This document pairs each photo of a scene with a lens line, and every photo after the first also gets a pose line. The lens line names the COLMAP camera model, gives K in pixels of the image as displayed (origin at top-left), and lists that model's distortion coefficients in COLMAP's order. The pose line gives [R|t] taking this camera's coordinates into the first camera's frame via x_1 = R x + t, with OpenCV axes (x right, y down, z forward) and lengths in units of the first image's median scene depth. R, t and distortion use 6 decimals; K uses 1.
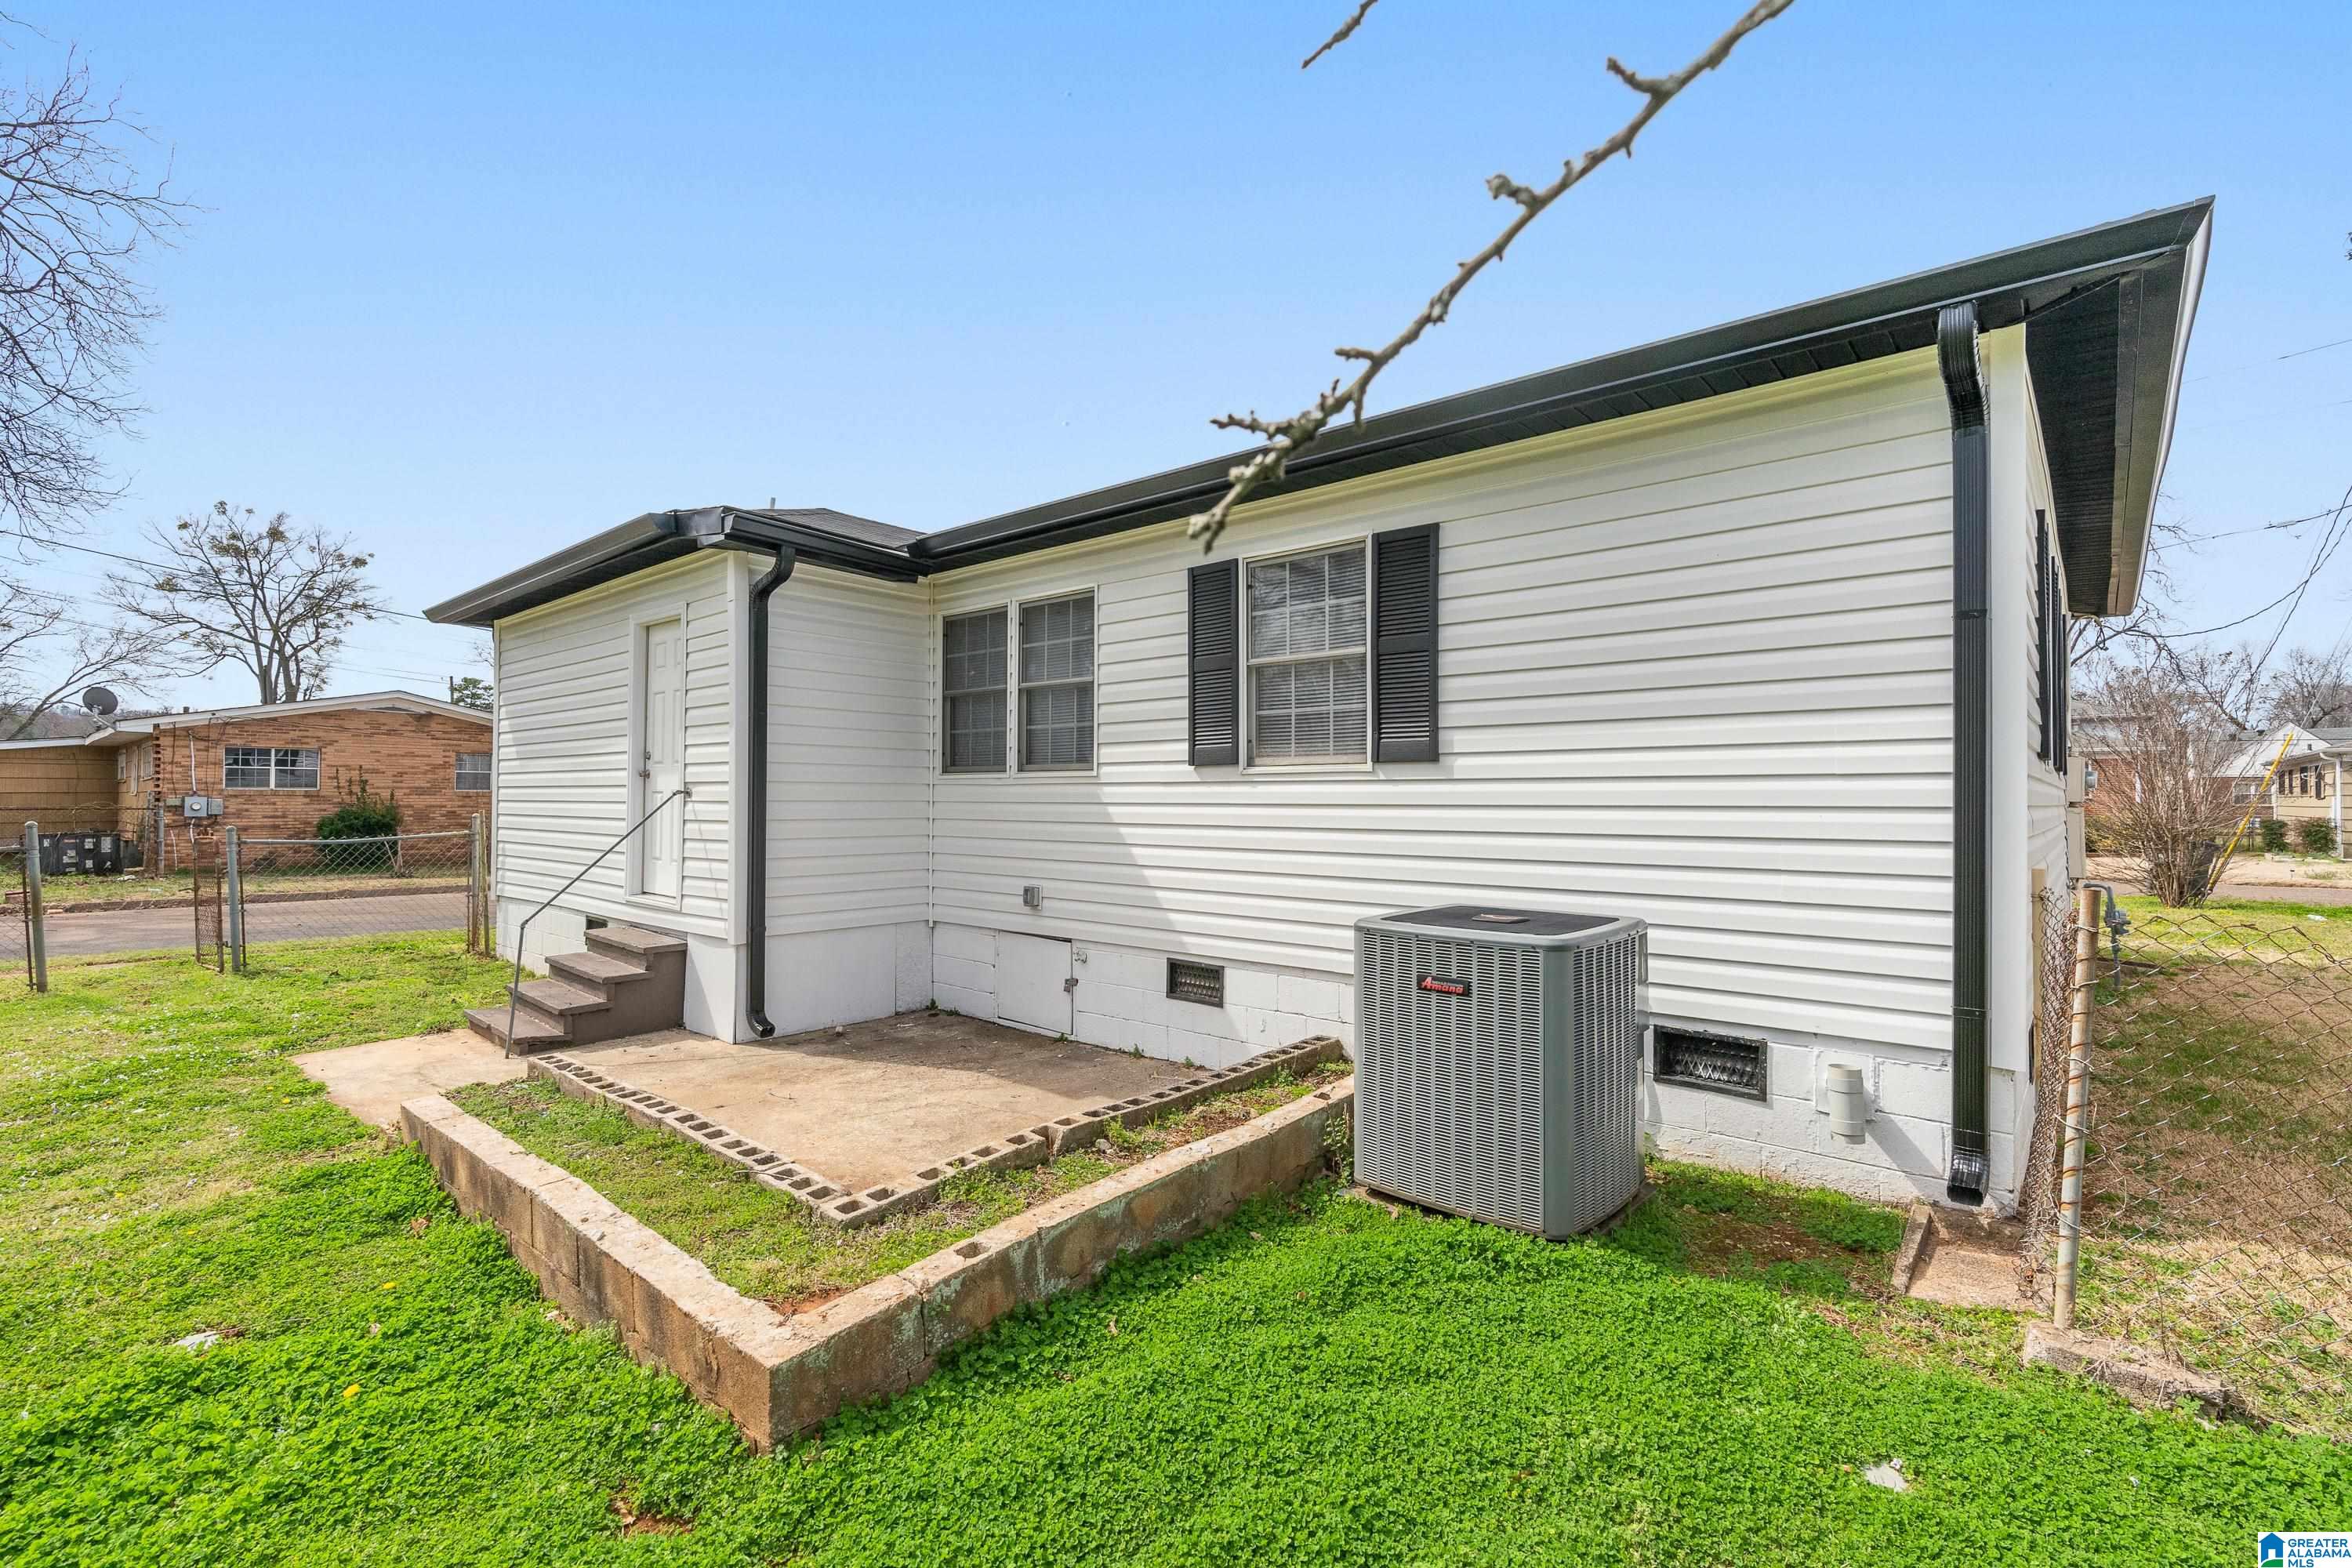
lens RADIAL K [[1027.2, 0, 1169.7], [0, 1027.2, 772.9], [0, 0, 1]] dist [-0.001090, -0.000067]
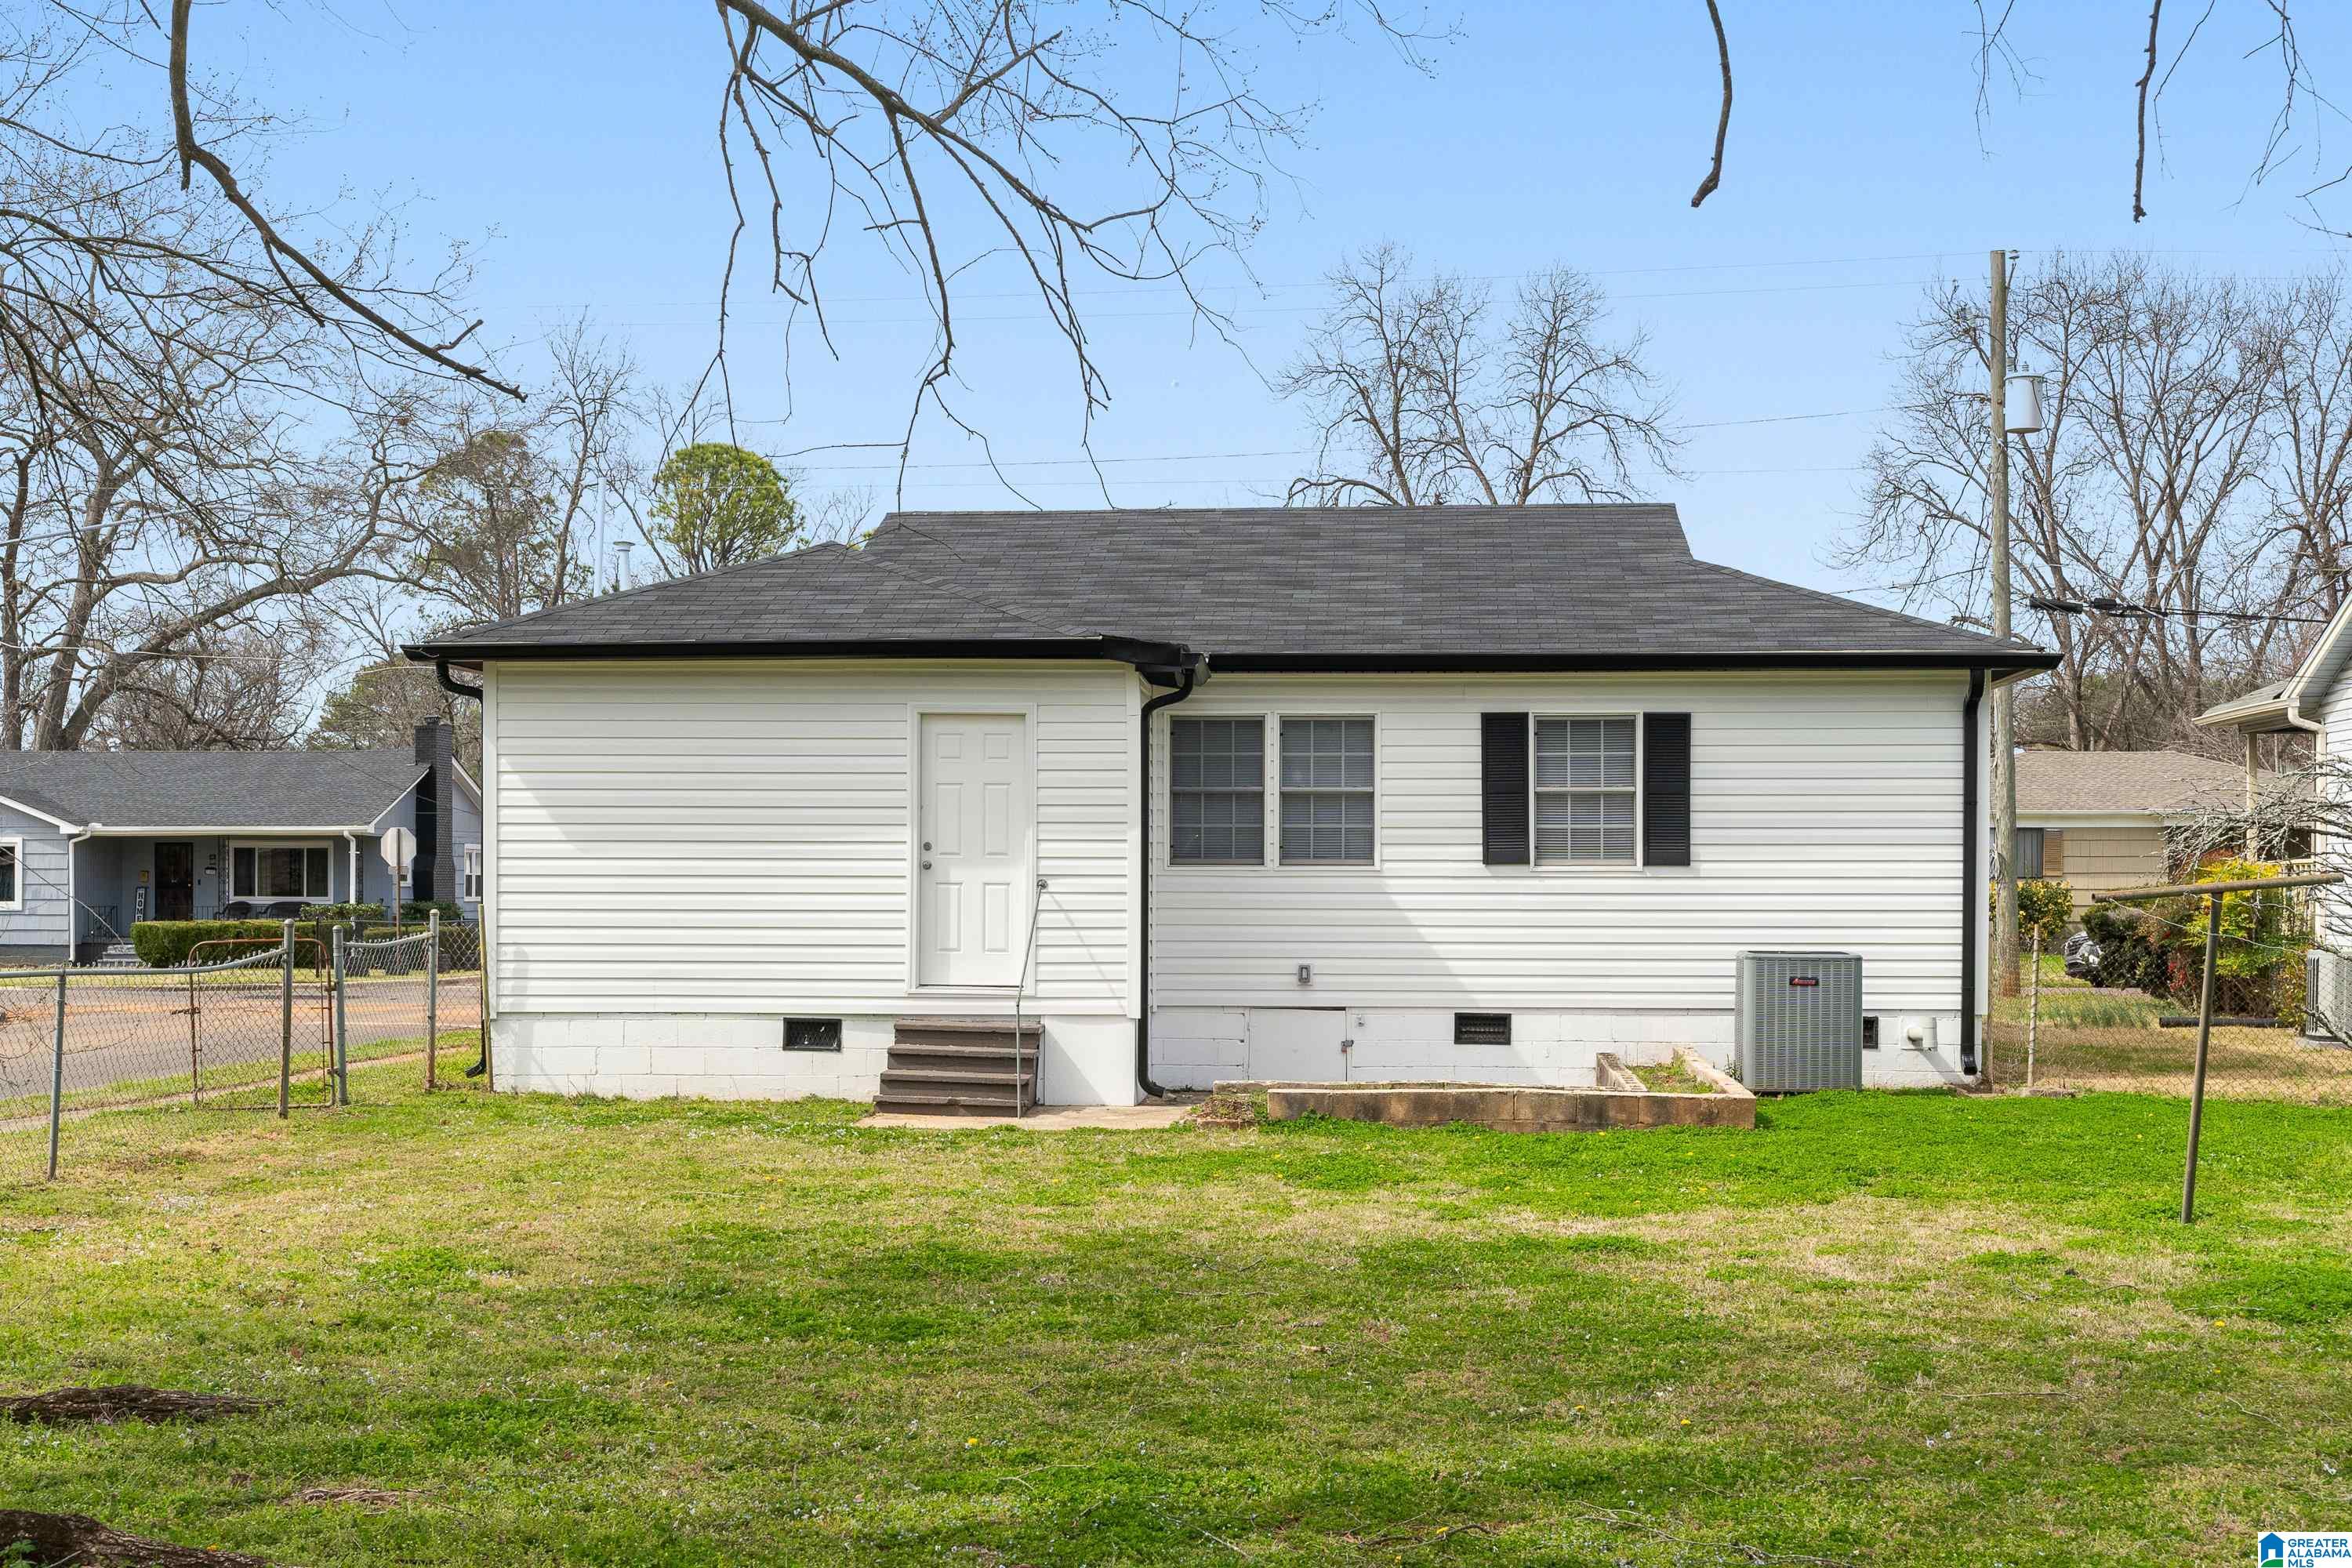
lens RADIAL K [[2396.7, 0, 1175.0], [0, 2396.7, 790.9], [0, 0, 1]] dist [0.012185, 0.000000]
pose [[0.827404, 0.019511, 0.561268, -1.931938], [-0.013796, 0.999801, -0.014419, -0.048147], [-0.561437, 0.004187, 0.827509, -1.254491]]
